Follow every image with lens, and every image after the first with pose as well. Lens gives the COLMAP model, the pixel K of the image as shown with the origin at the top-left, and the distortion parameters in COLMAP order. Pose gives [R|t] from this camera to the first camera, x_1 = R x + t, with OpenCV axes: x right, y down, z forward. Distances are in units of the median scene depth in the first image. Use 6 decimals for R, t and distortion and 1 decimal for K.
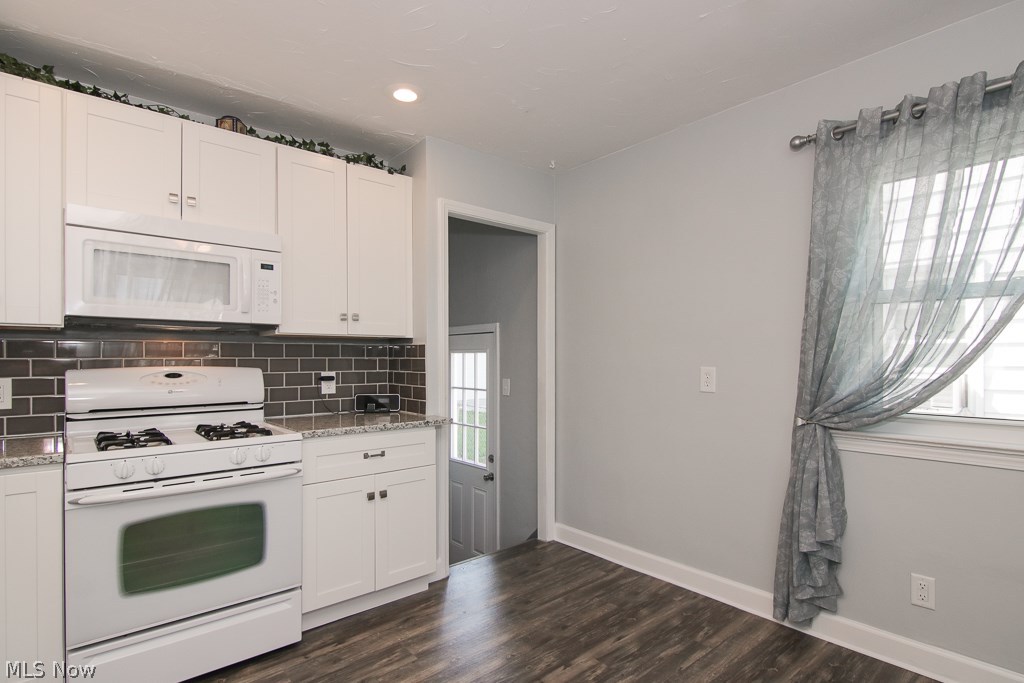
lens RADIAL K [[528.8, 0, 524.5], [0, 528.8, 358.3], [0, 0, 1]] dist [-0.012950, -0.000796]
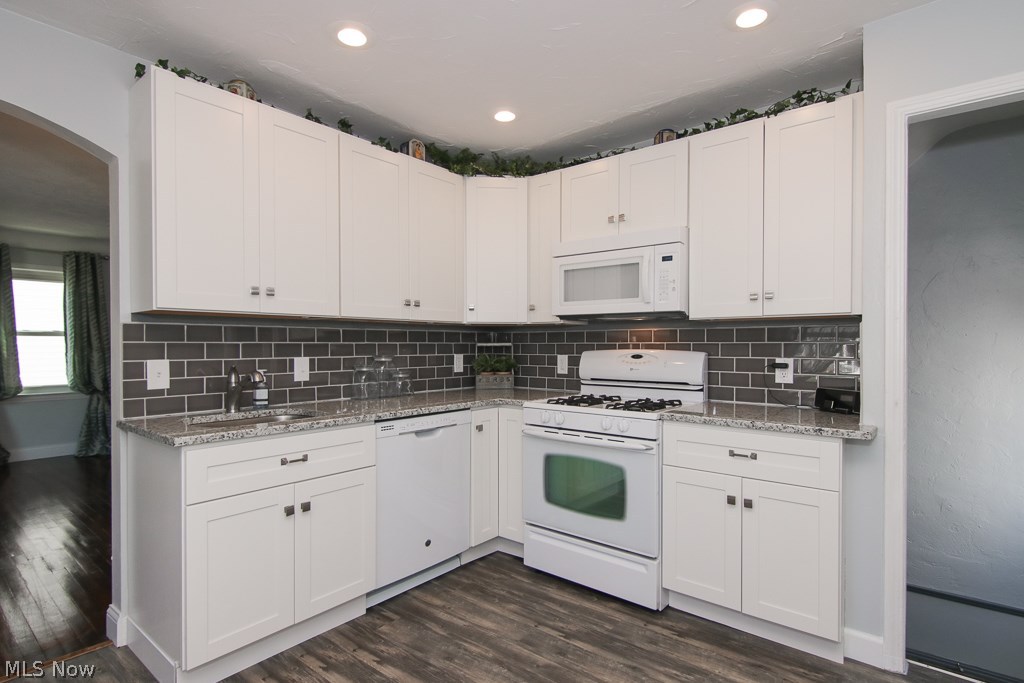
lens RADIAL K [[519.7, 0, 514.5], [0, 519.7, 350.1], [0, 0, 1]] dist [0.000489, 0.000215]
pose [[0.146404, 0.012255, -0.989149, 0.516618], [-0.002196, 0.999925, 0.012063, 0.002702], [0.989222, 0.000406, 0.146420, 0.523645]]
